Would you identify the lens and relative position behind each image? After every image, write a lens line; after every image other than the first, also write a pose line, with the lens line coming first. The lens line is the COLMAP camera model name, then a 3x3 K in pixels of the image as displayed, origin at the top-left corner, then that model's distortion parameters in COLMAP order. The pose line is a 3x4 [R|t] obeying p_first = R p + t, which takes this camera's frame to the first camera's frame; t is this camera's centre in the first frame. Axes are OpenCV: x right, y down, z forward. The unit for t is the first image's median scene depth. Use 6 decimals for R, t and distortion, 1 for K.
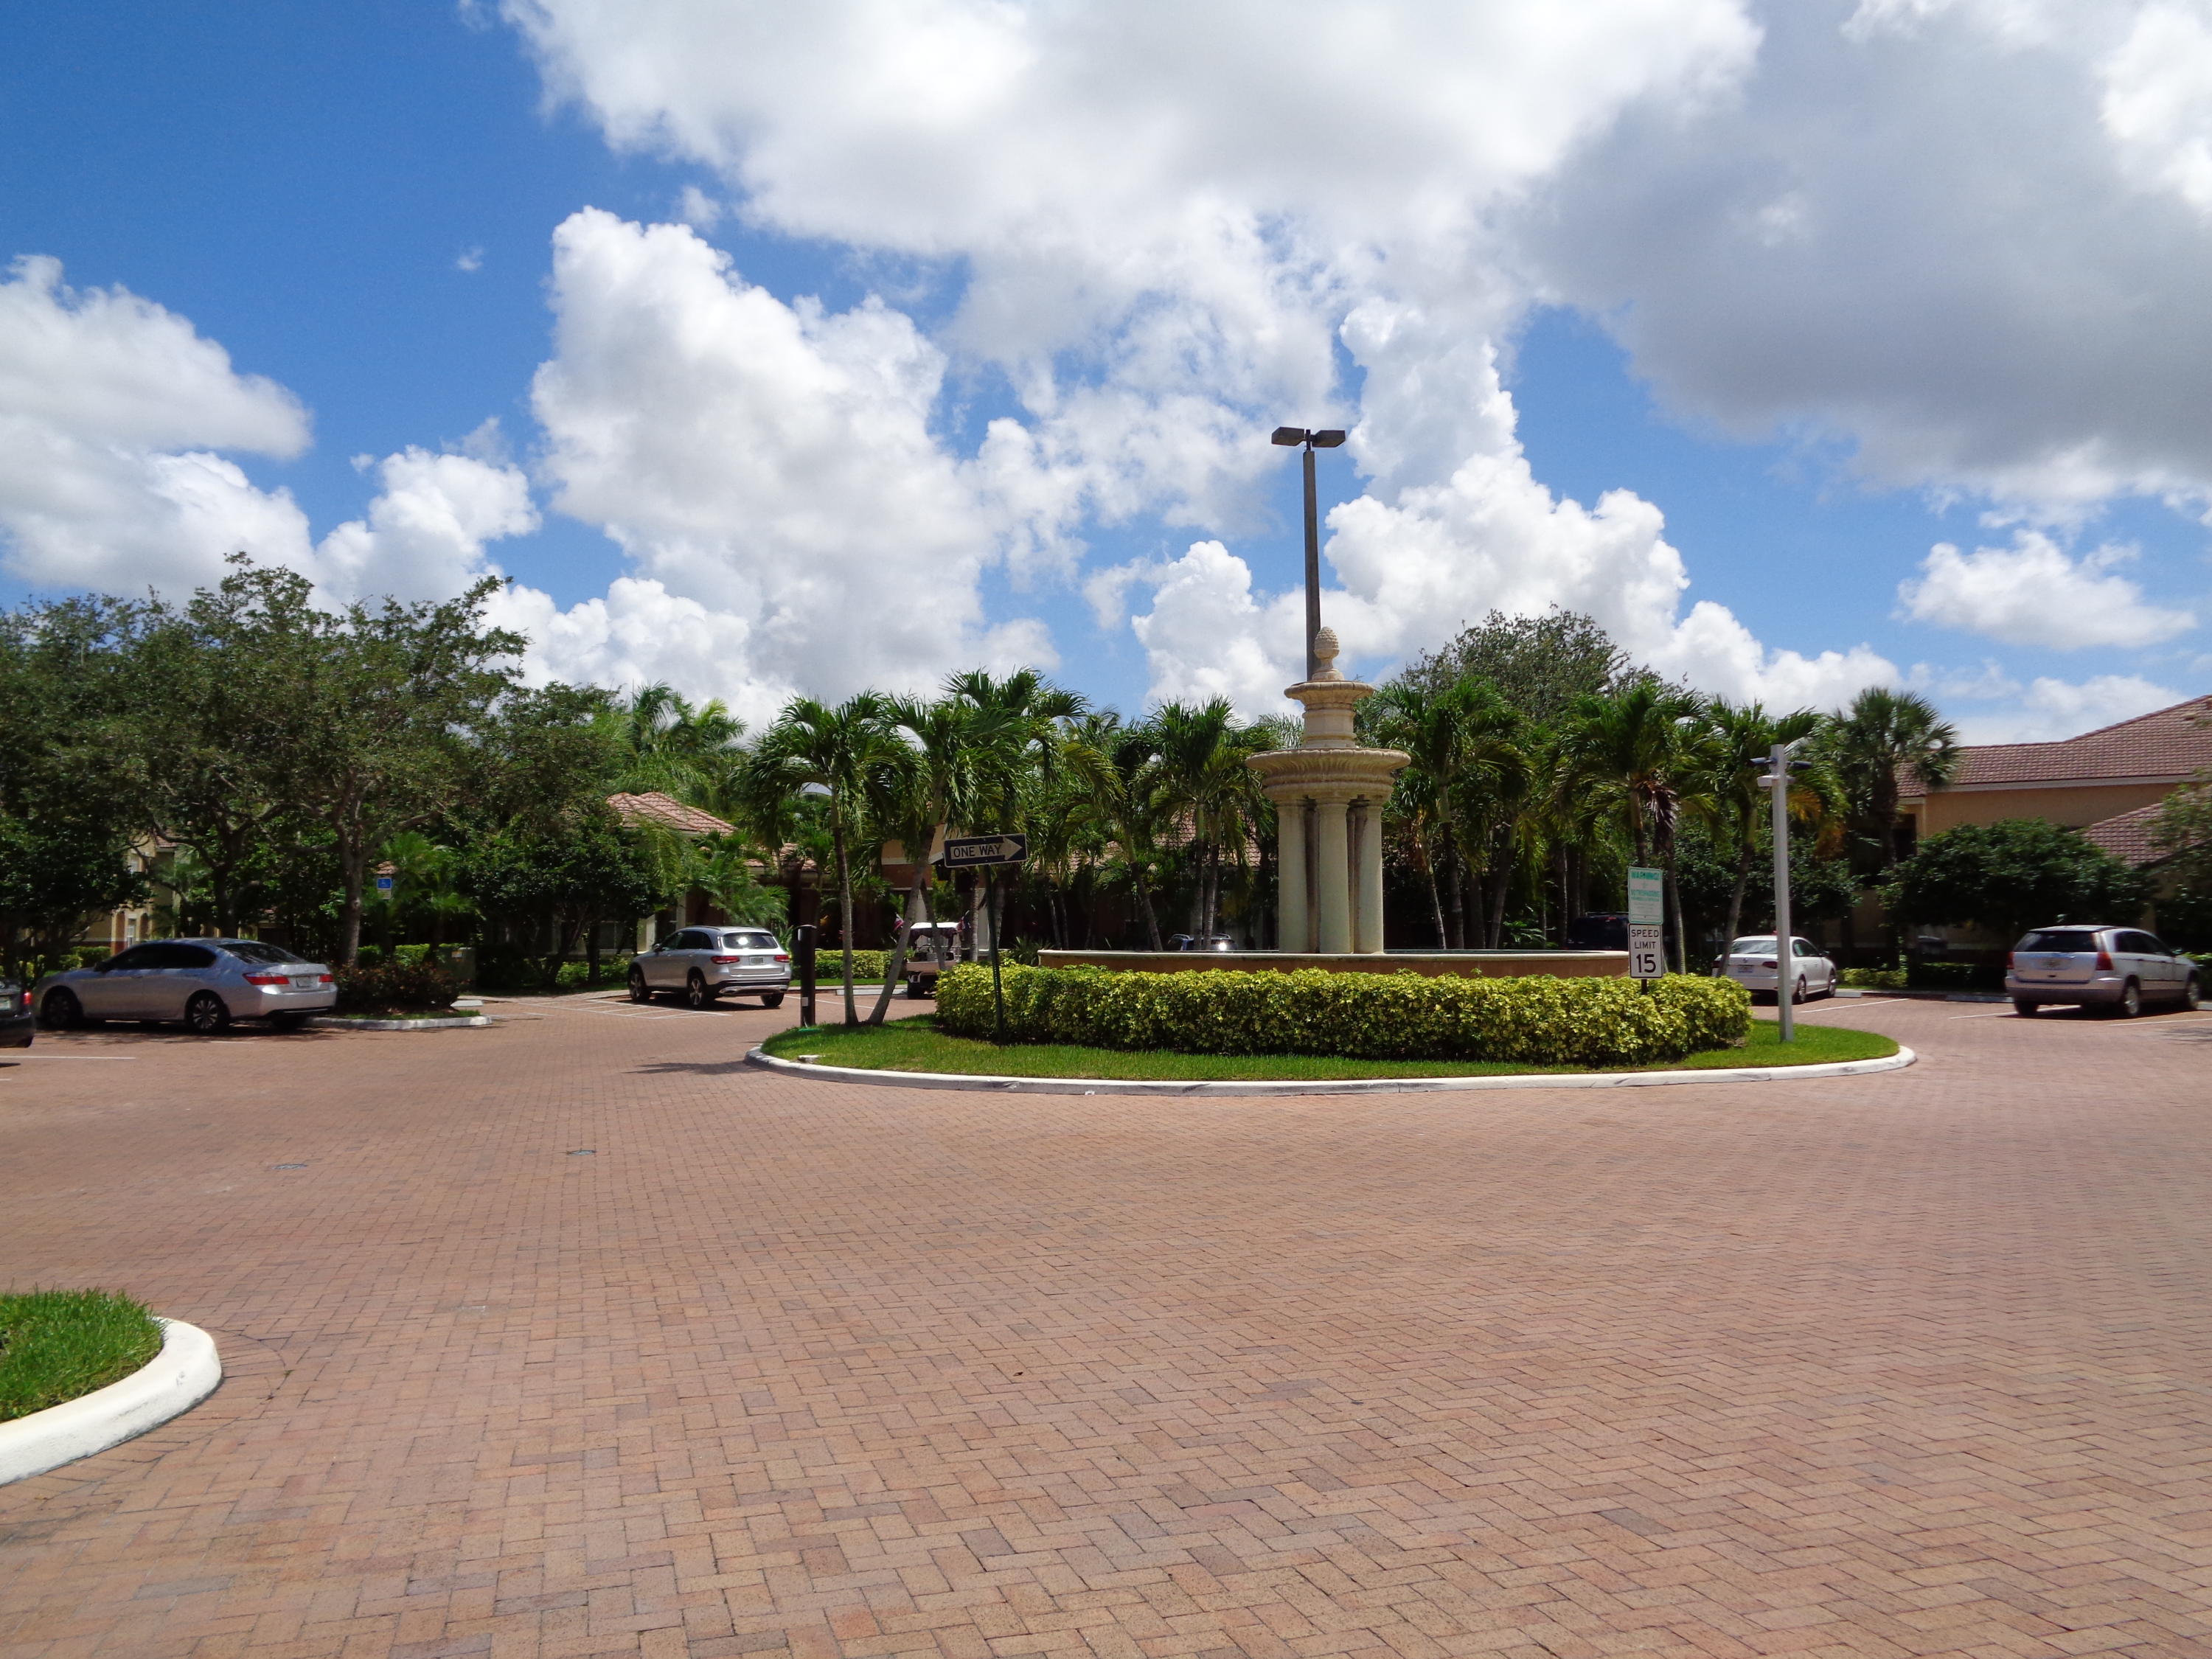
lens RADIAL K [[1658.8, 0, 1123.8], [0, 1658.8, 817.3], [0, 0, 1]] dist [0.012574, -0.006598]
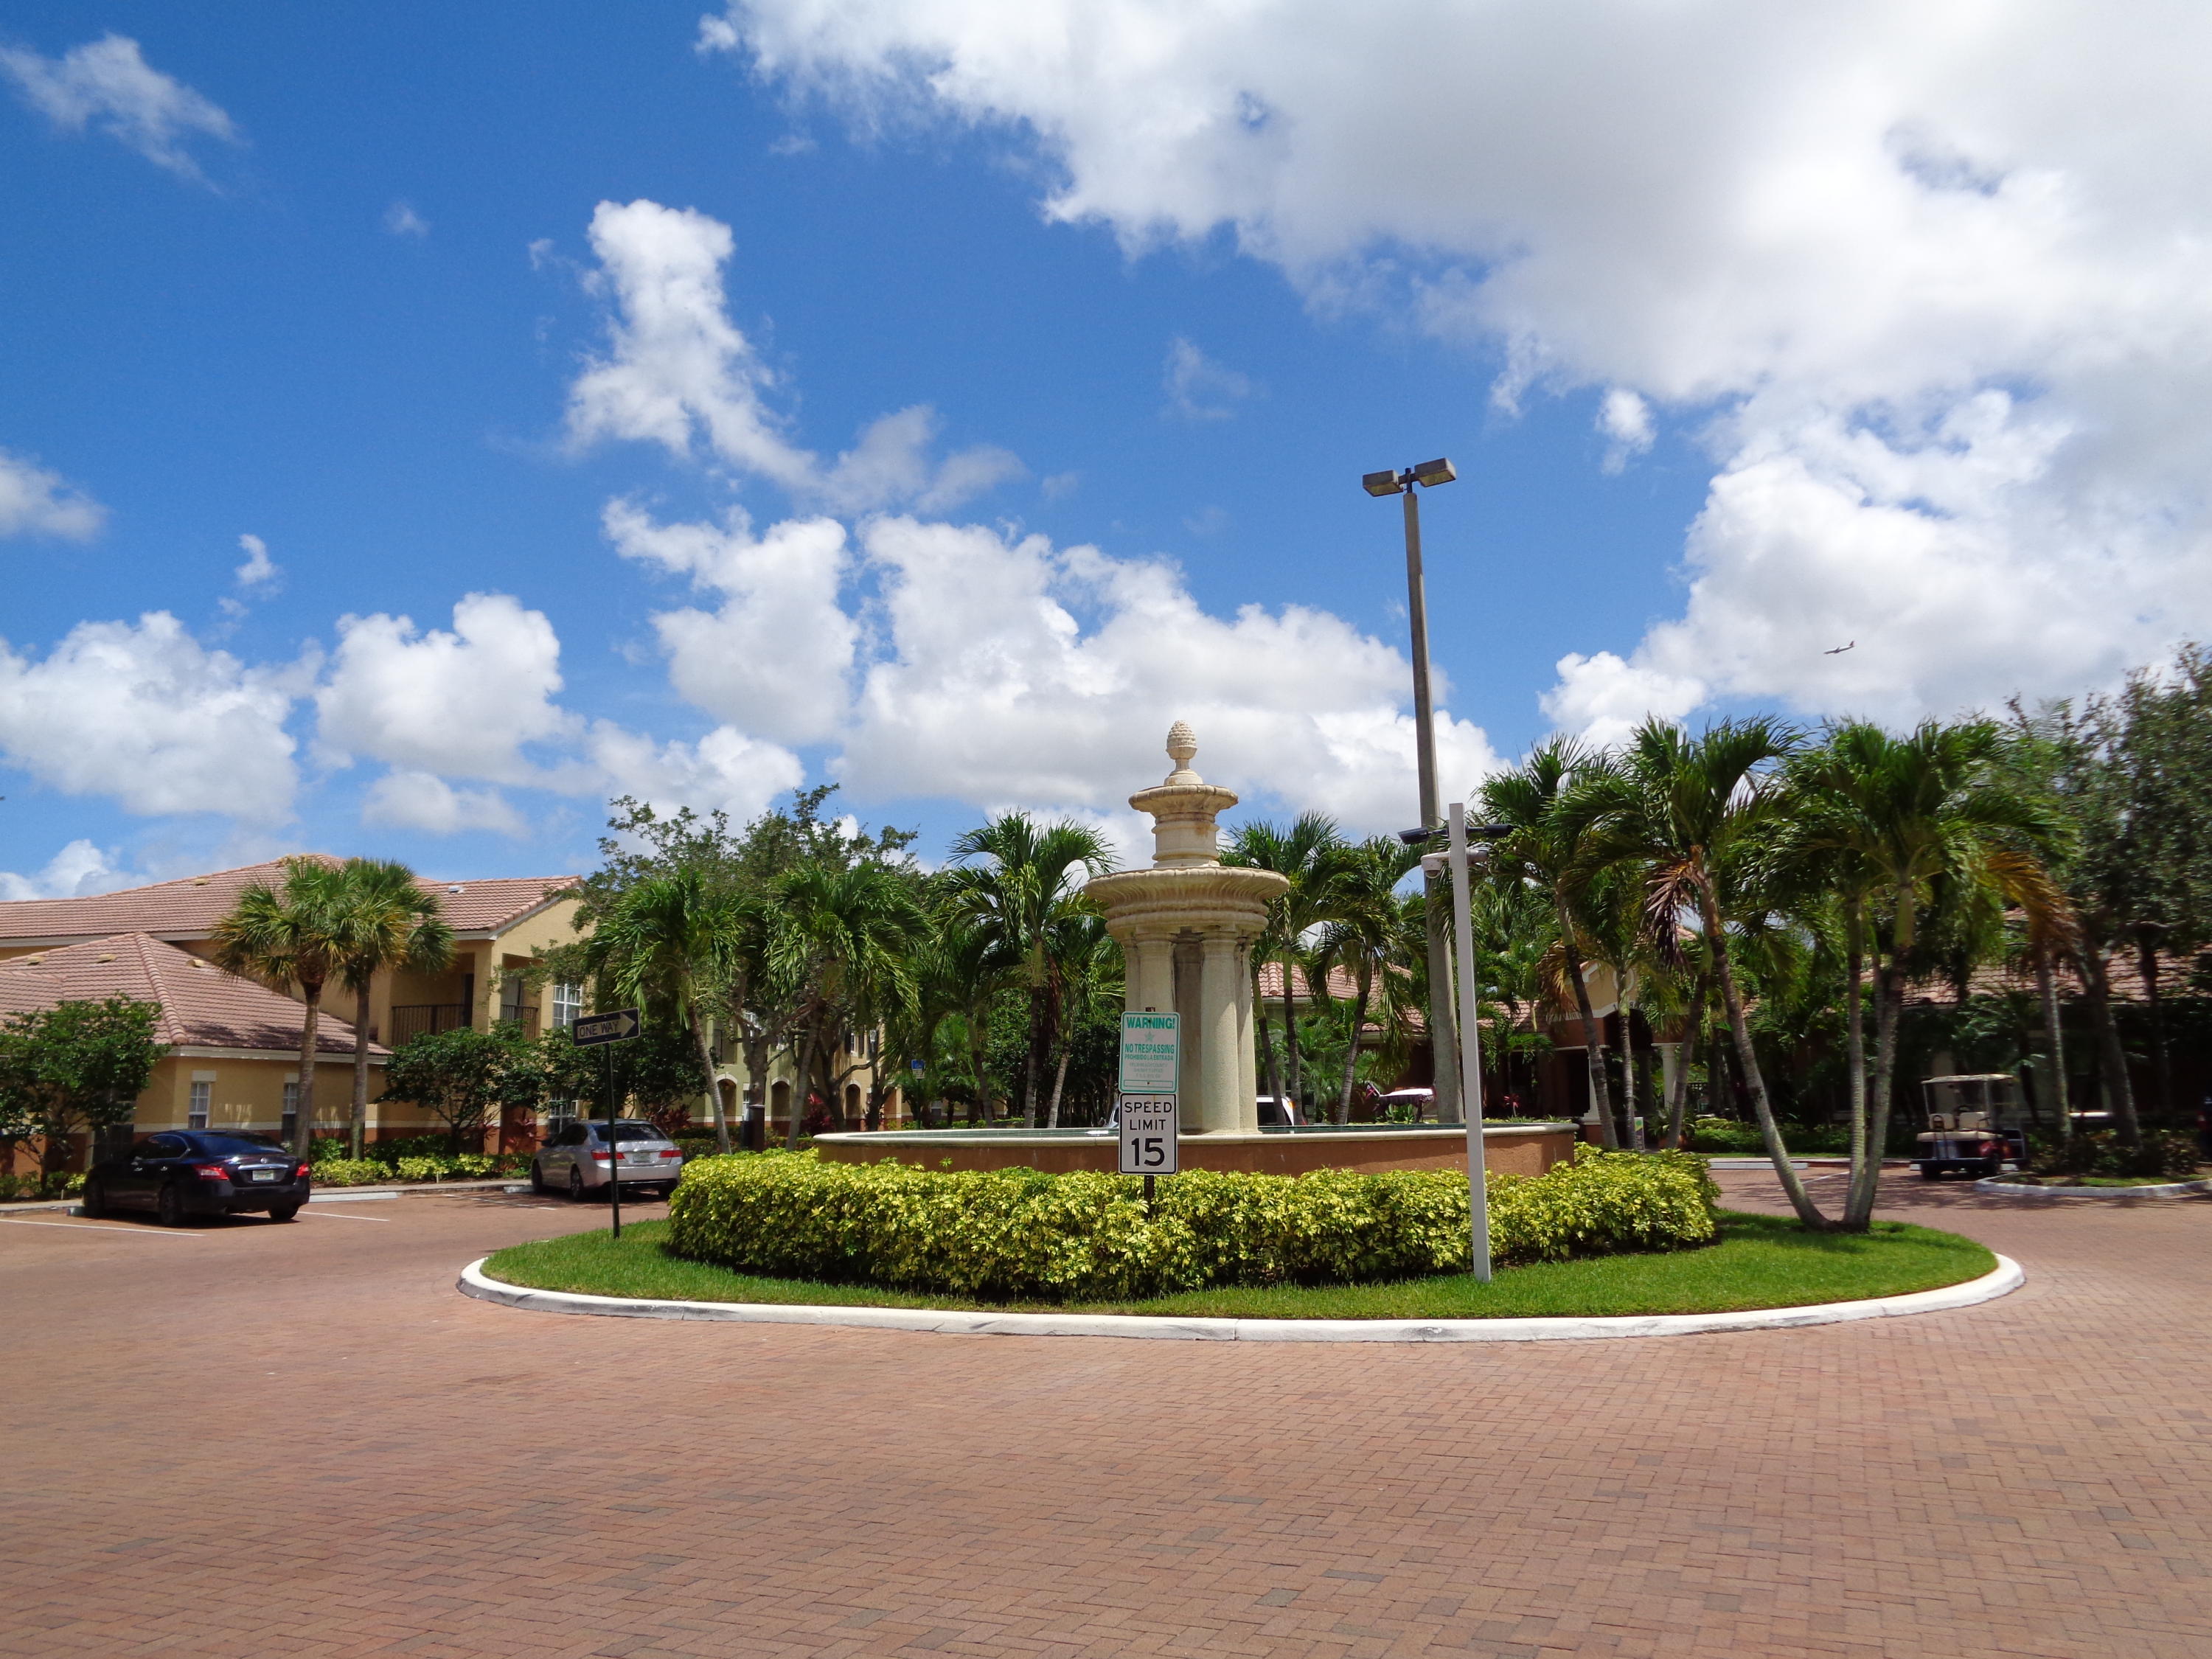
lens RADIAL K [[1658.8, 0, 1088.0], [0, 1658.8, 810.9], [0, 0, 1]] dist [0.012574, -0.006598]
pose [[0.744074, -0.129409, -0.655444, 0.532653], [0.062518, 0.990243, -0.124539, 0.022587], [0.665165, 0.051689, 0.744905, 0.325117]]
